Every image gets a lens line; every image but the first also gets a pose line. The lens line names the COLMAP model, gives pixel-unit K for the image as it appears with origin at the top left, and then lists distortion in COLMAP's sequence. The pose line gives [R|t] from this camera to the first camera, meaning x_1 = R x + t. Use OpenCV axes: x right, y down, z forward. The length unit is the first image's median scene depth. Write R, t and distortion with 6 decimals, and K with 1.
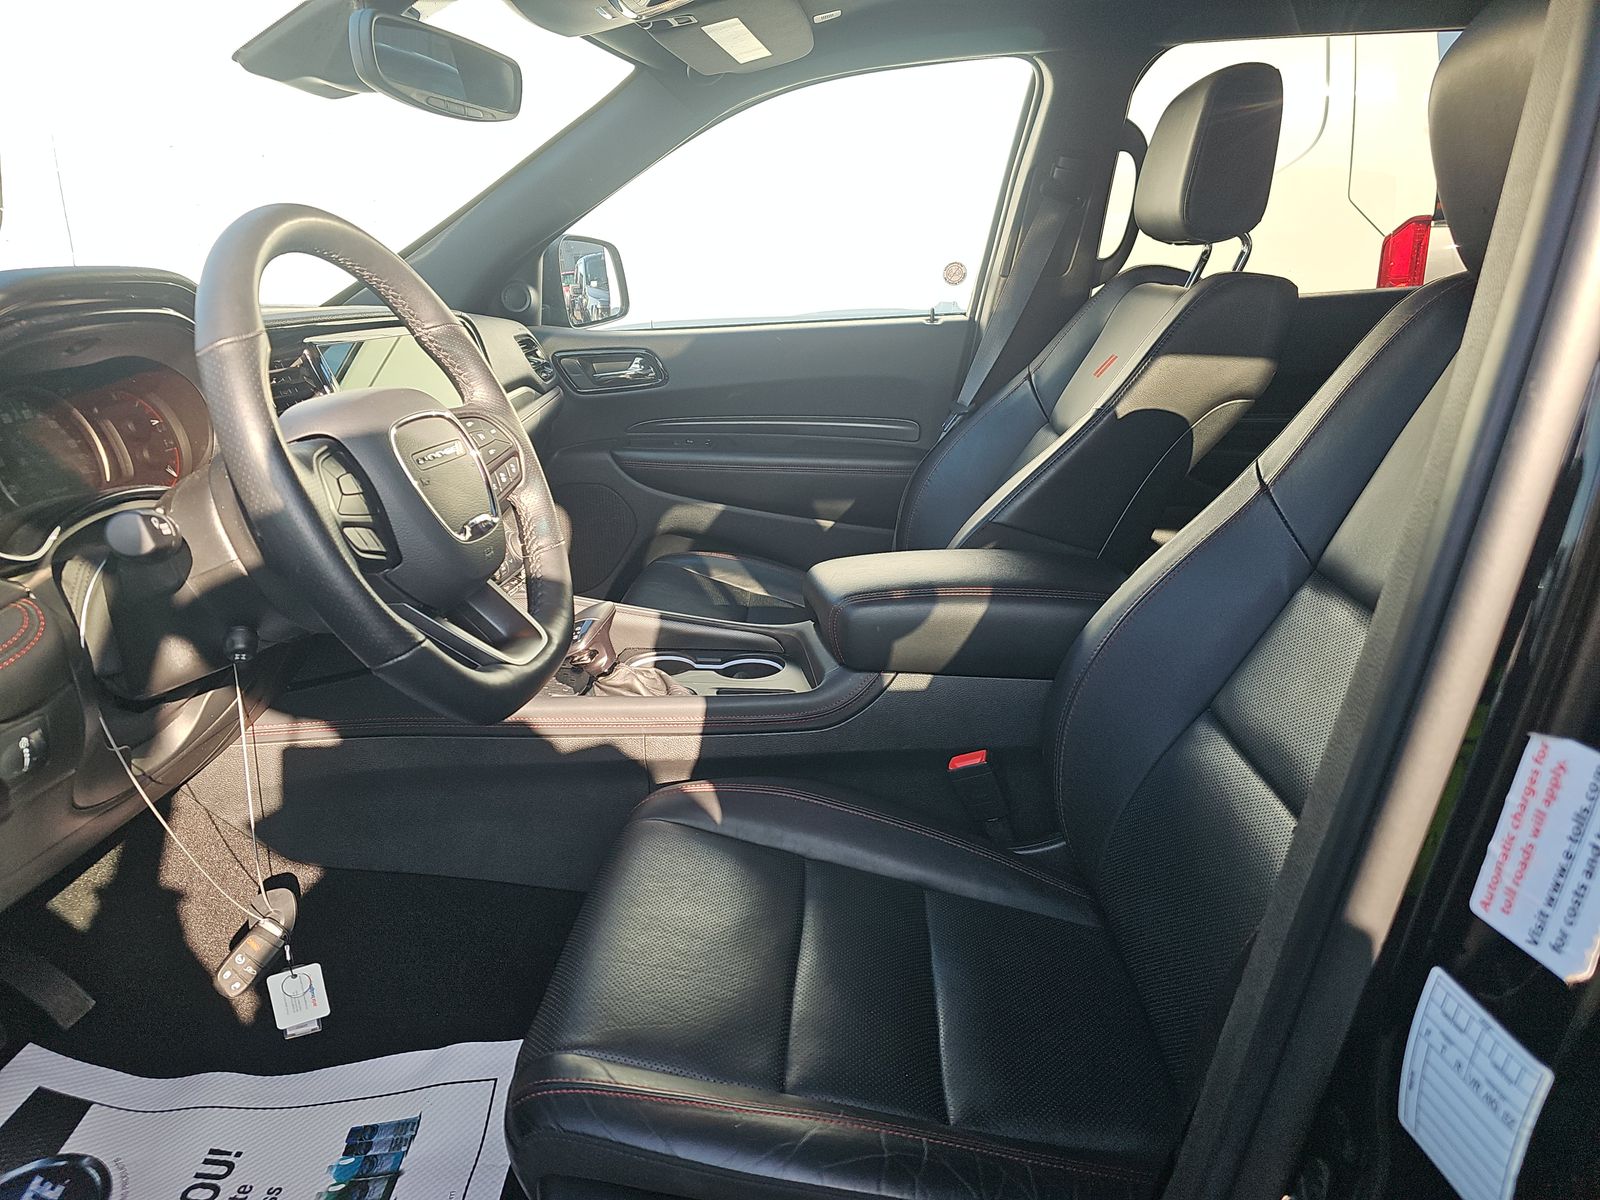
lens RADIAL K [[1027.1, 0, 802.3], [0, 1027.1, 605.5], [0, 0, 1]] dist [0.047580, -0.046593]
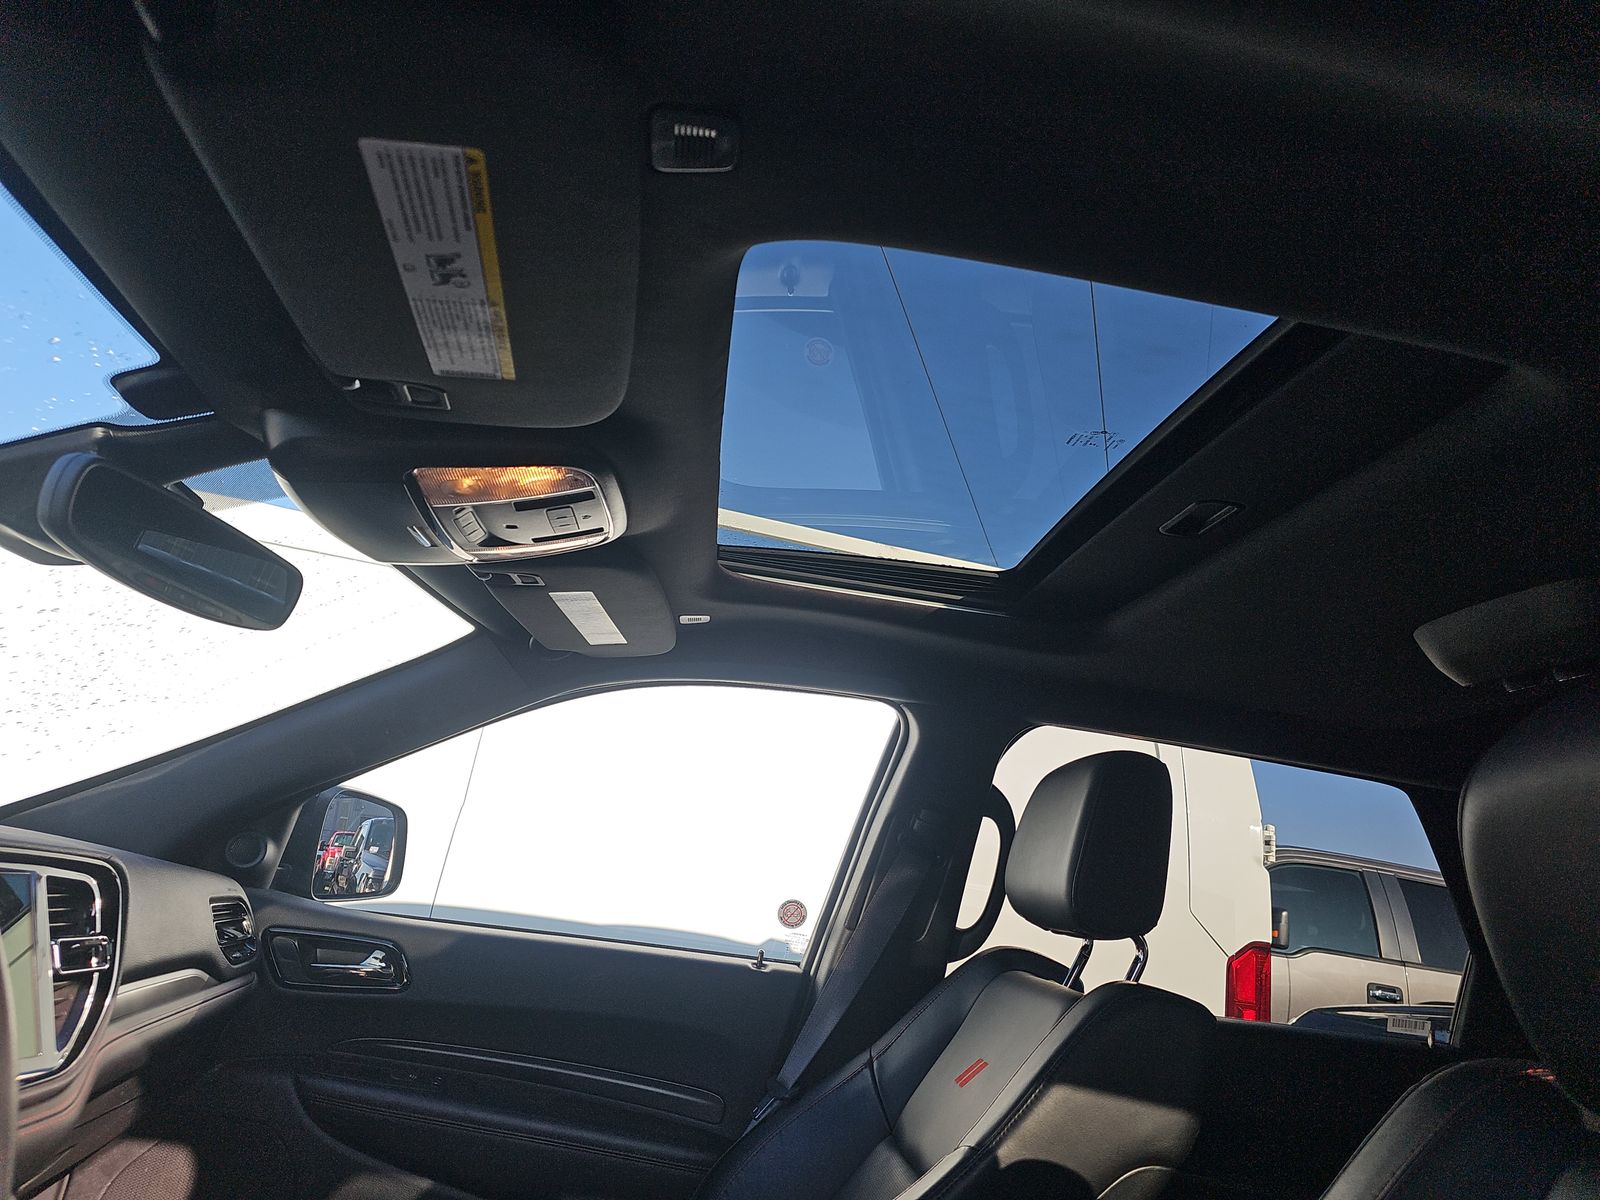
lens RADIAL K [[1027.1, 0, 802.3], [0, 1027.1, 605.5], [0, 0, 1]] dist [0.047580, -0.046593]
pose [[0.972991, 0.206931, 0.102314, 0.016572], [-0.116762, 0.823507, -0.555160, -0.064055], [-0.199136, 0.528219, 0.825427, 0.172557]]
